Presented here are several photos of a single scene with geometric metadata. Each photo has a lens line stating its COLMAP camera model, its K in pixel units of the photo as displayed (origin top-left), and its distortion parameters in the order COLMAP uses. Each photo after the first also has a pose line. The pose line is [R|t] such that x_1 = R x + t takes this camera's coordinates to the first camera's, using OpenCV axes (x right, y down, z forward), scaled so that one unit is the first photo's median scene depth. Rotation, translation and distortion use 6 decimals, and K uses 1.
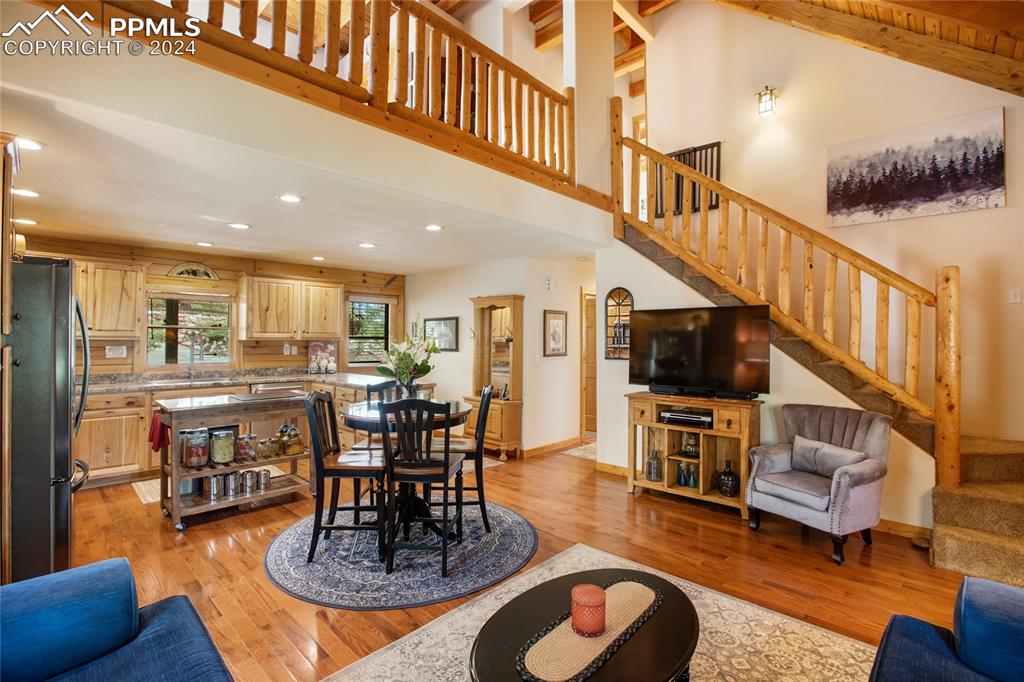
lens RADIAL K [[479.3, 0, 501.3], [0, 479.3, 327.3], [0, 0, 1]] dist [-0.043854, 0.013045]
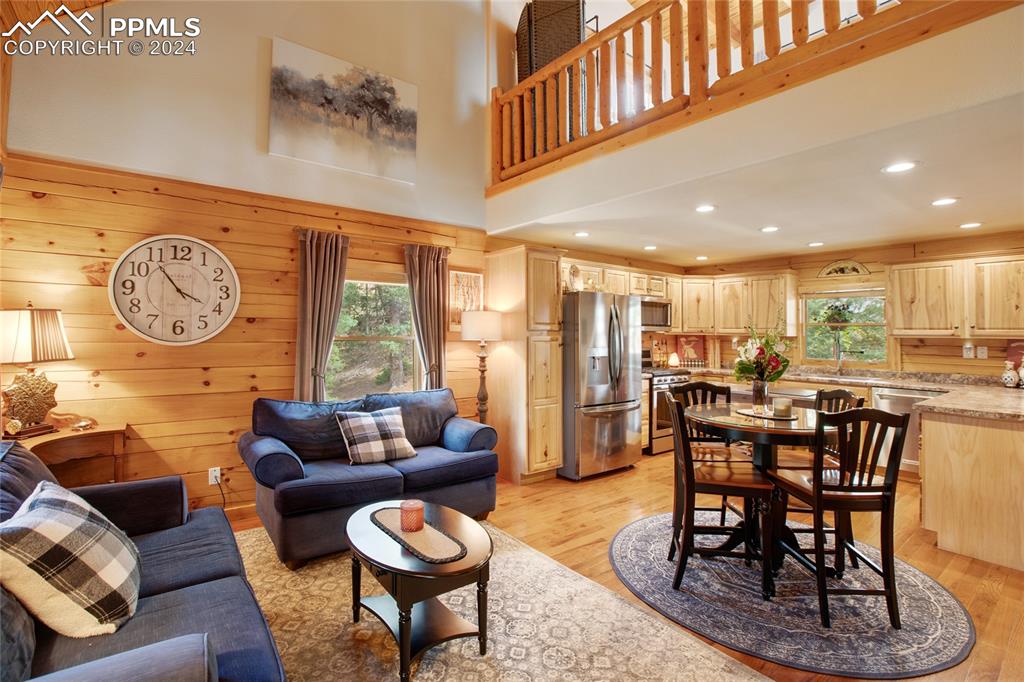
lens RADIAL K [[479.3, 0, 497.5], [0, 479.3, 317.8], [0, 0, 1]] dist [-0.043854, 0.013045]
pose [[-0.153349, -0.032619, -0.987634, 0.447878], [0.013152, 0.999299, -0.035046, 0.011007], [0.988085, -0.018364, -0.152812, 0.416428]]
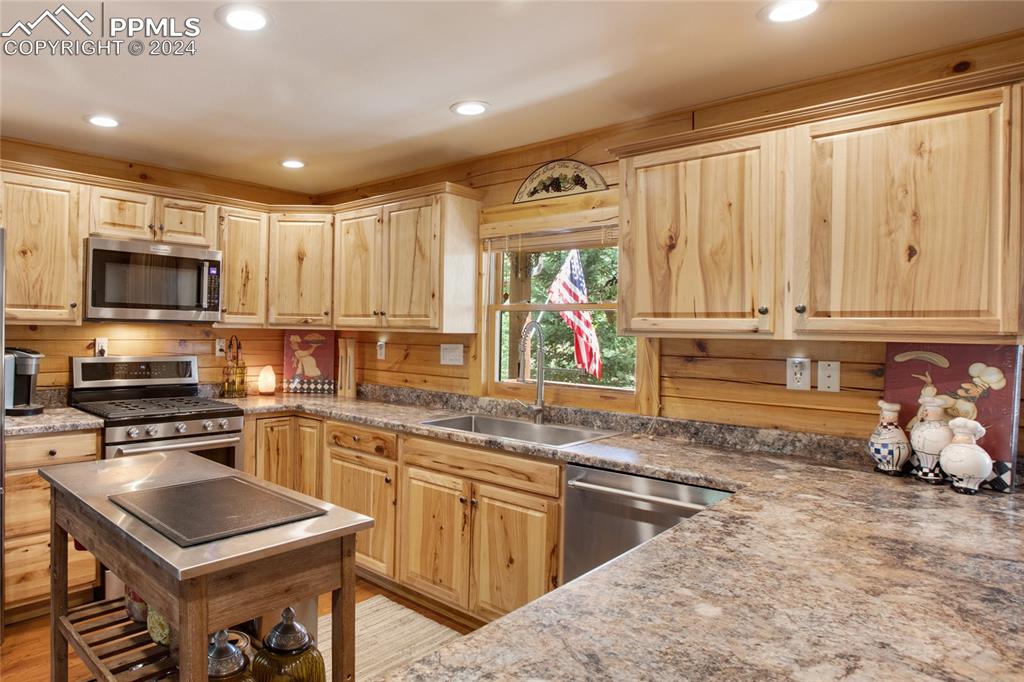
lens RADIAL K [[622.7, 0, 357.3], [0, 622.7, 329.9], [0, 0, 1]] dist [-0.044856, 0.012753]
pose [[-0.064951, -0.000983, -0.997888, -0.057889], [0.008638, 0.999961, -0.001547, 0.020593], [0.997851, -0.008720, -0.064940, 0.841631]]
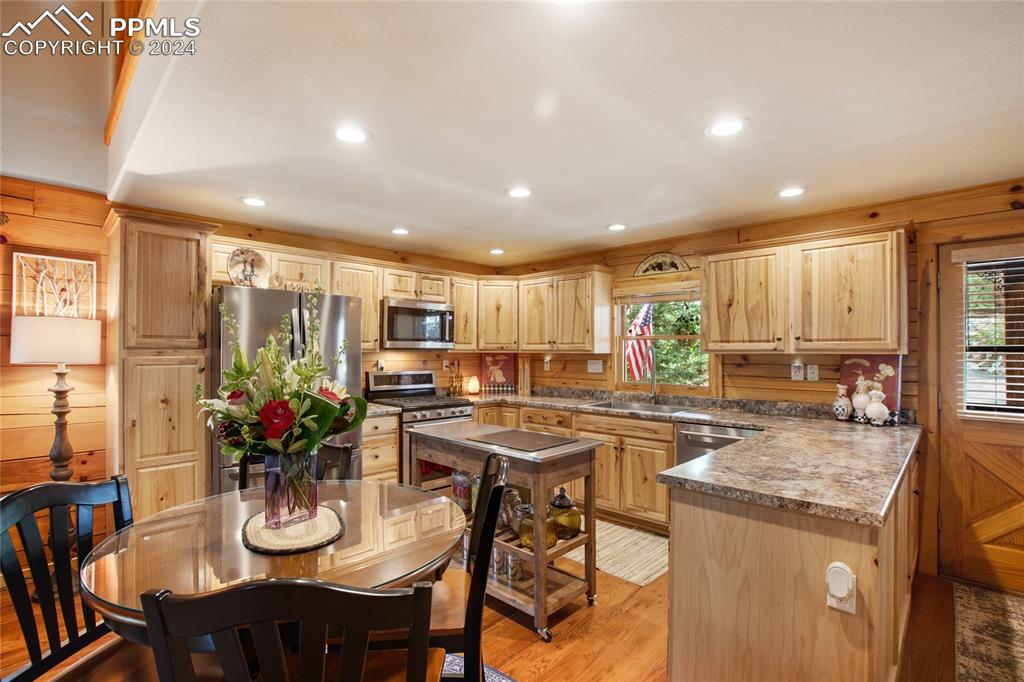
lens RADIAL K [[479.3, 0, 492.2], [0, 479.3, 347.7], [0, 0, 1]] dist [-0.043854, 0.013045]
pose [[-0.014930, -0.010556, -0.999833, 0.125930], [0.024000, 0.999652, -0.010913, 0.018606], [0.999600, -0.024159, -0.014671, 0.728039]]
